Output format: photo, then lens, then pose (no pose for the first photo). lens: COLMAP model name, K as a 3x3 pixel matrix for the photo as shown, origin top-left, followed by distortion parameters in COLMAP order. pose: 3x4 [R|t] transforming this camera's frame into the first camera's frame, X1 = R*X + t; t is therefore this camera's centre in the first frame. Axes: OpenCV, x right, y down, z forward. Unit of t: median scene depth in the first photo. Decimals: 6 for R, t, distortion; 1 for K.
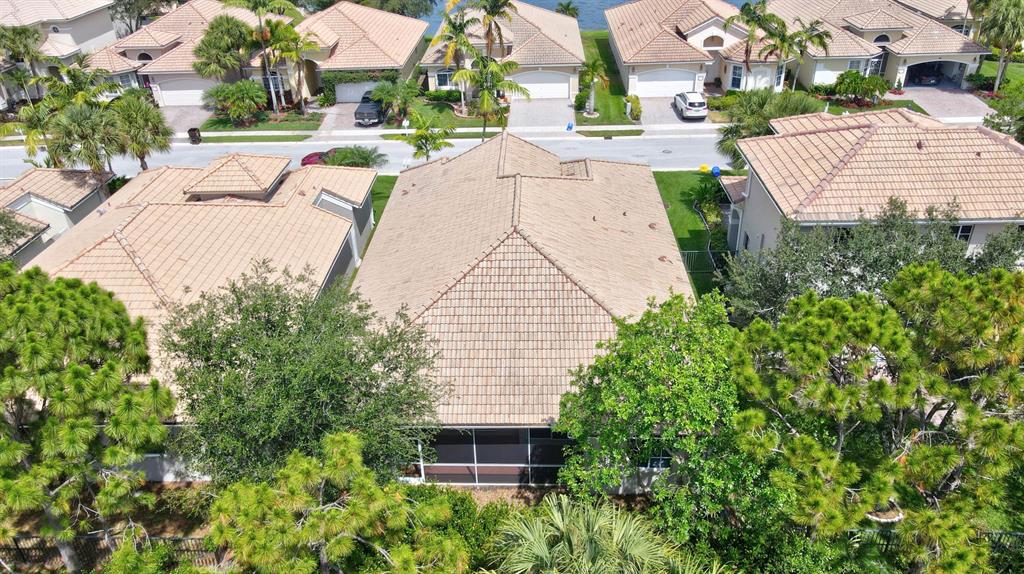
lens RADIAL K [[749.9, 0, 506.4], [0, 749.9, 285.8], [0, 0, 1]] dist [0.000844, 0.036546]
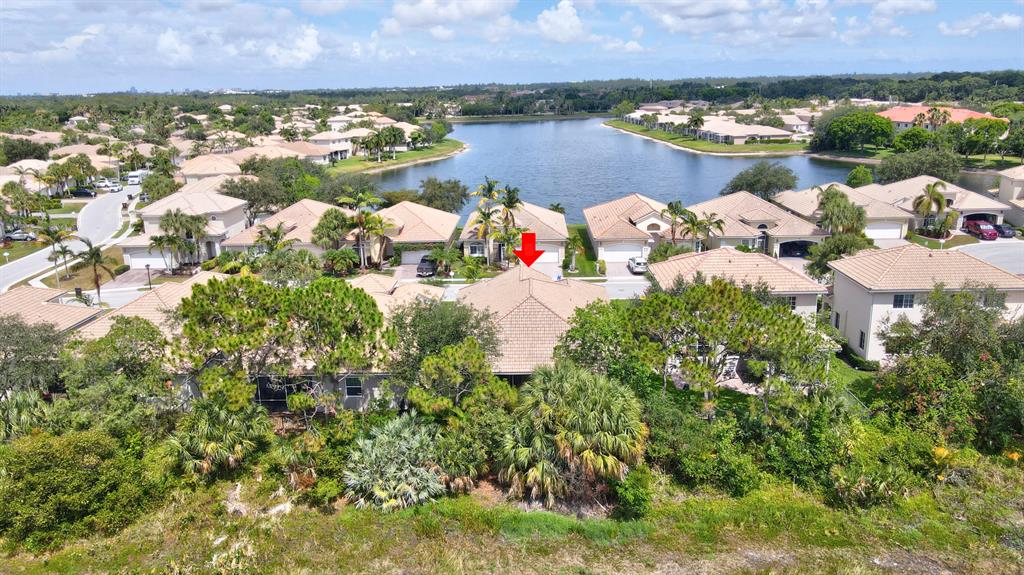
lens RADIAL K [[749.9, 0, 506.4], [0, 749.9, 286.3], [0, 0, 1]] dist [0.000844, 0.036546]
pose [[0.999944, 0.007888, 0.007090, -0.030582], [-0.005719, 0.963970, -0.265948, 0.196213], [-0.008933, 0.265893, 0.963961, -0.428644]]
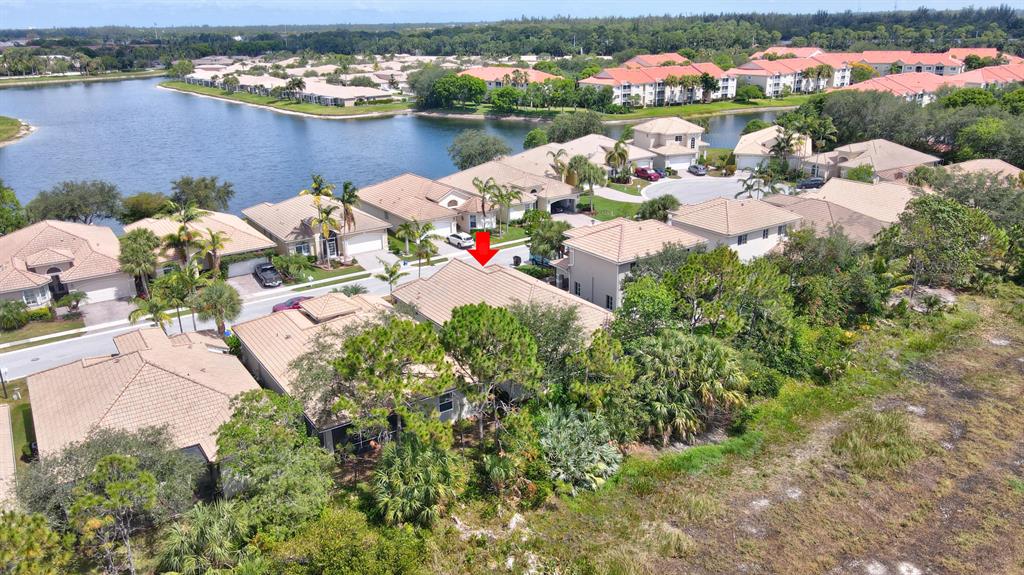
lens RADIAL K [[749.9, 0, 506.4], [0, 749.9, 286.3], [0, 0, 1]] dist [0.000844, 0.036546]
pose [[0.808773, -0.179518, 0.560052, -0.596830], [0.292034, 0.949165, -0.117484, 0.078113], [-0.510491, 0.258572, 0.820085, -0.373892]]
